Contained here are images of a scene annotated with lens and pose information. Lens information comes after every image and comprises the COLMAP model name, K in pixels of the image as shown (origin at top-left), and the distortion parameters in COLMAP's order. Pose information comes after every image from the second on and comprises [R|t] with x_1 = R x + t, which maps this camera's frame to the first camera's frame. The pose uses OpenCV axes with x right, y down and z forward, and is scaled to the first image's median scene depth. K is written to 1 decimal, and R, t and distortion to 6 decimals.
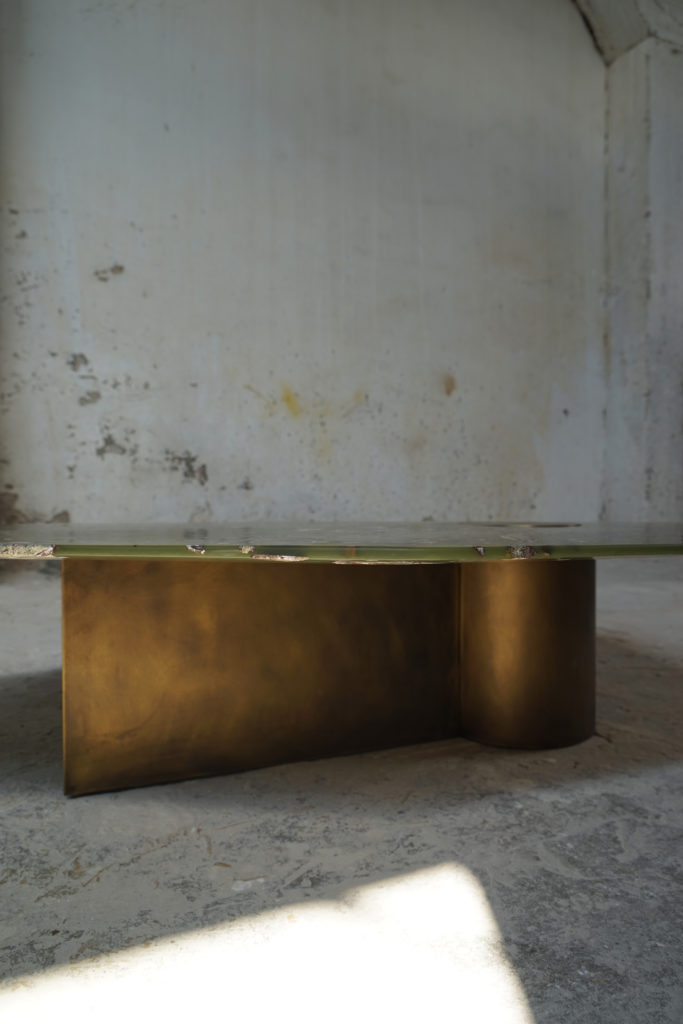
lens RADIAL K [[684.9, 0, 341.7], [0, 684.9, 511.8], [0, 0, 1]] dist [-0.027027, 0.006307]
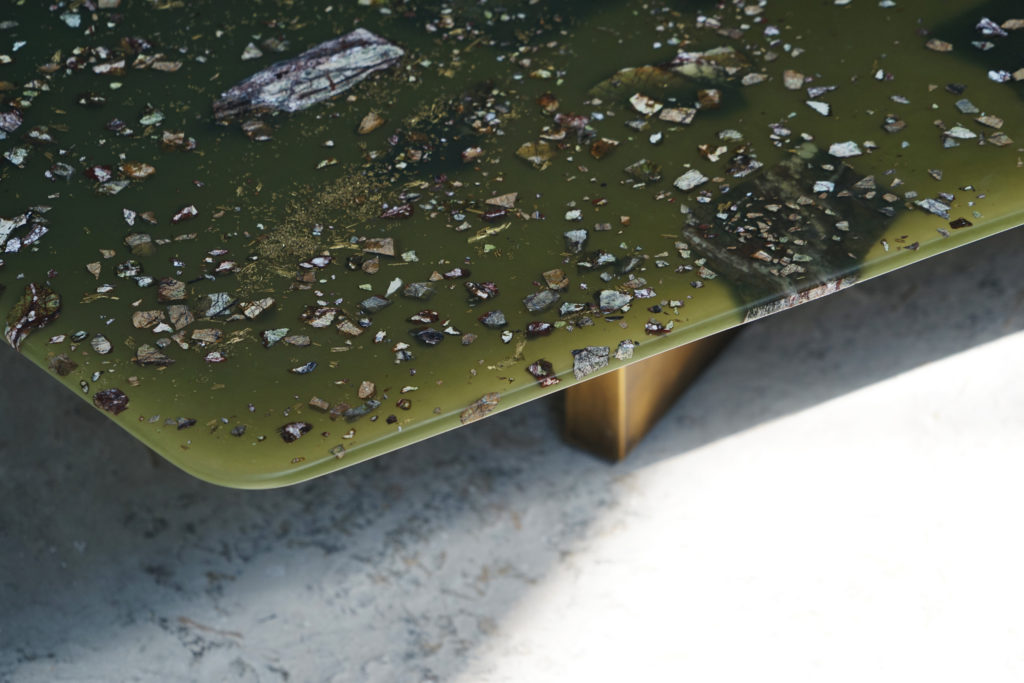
lens RADIAL K [[3291.0, 0, 513.7], [0, 3291.0, 342.7], [0, 0, 1]] dist [0.033790, 0.000000]
pose [[0.818626, -0.364174, 0.444105, -1.440290], [0.024564, 0.794755, 0.606433, -1.020850], [-0.573802, -0.485533, 0.659552, -0.414499]]
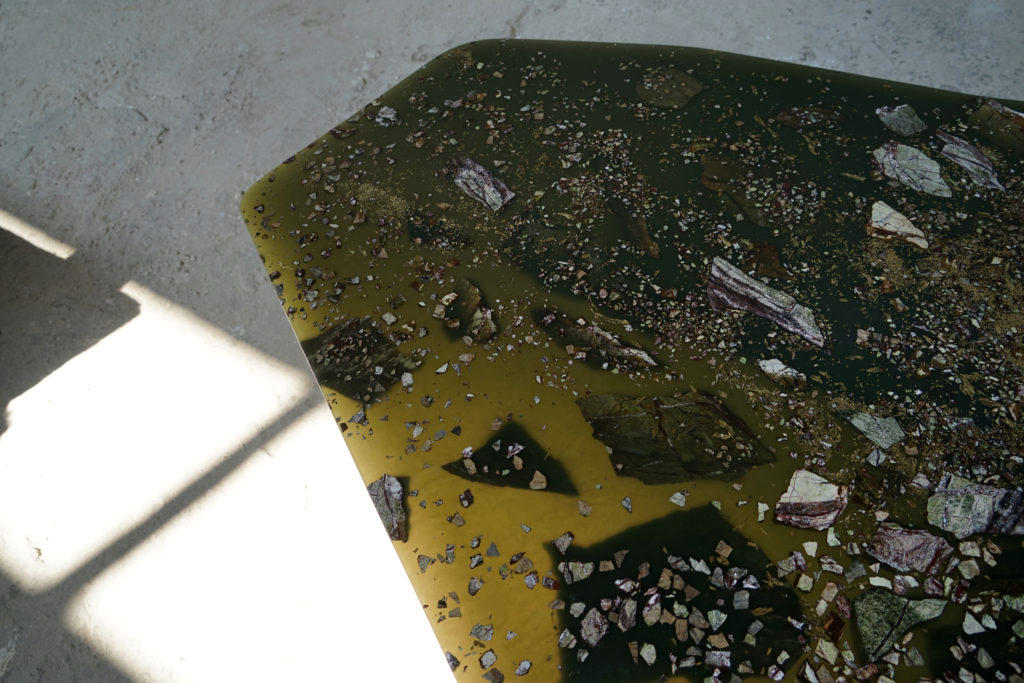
lens RADIAL K [[684.9, 0, 513.8], [0, 684.9, 344.9], [0, 0, 1]] dist [-0.027027, 0.006307]
pose [[0.582304, 0.666784, -0.465104, 0.009339], [0.100712, 0.508532, 0.855133, -0.682113], [0.806709, -0.544788, 0.228967, 0.698160]]
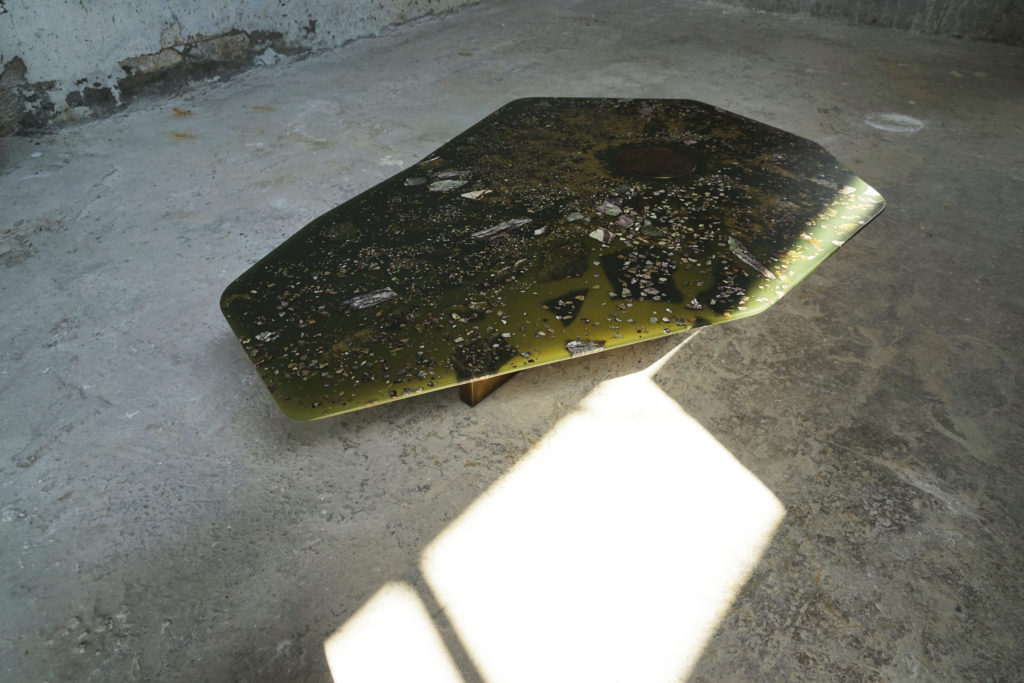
lens RADIAL K [[684.9, 0, 507.4], [0, 684.9, 339.9], [0, 0, 1]] dist [-0.027027, 0.006307]
pose [[0.896404, -0.277505, 0.345616, -0.884381], [0.014965, 0.798258, 0.602130, -0.774074], [-0.442984, -0.534579, 0.719715, -0.212303]]
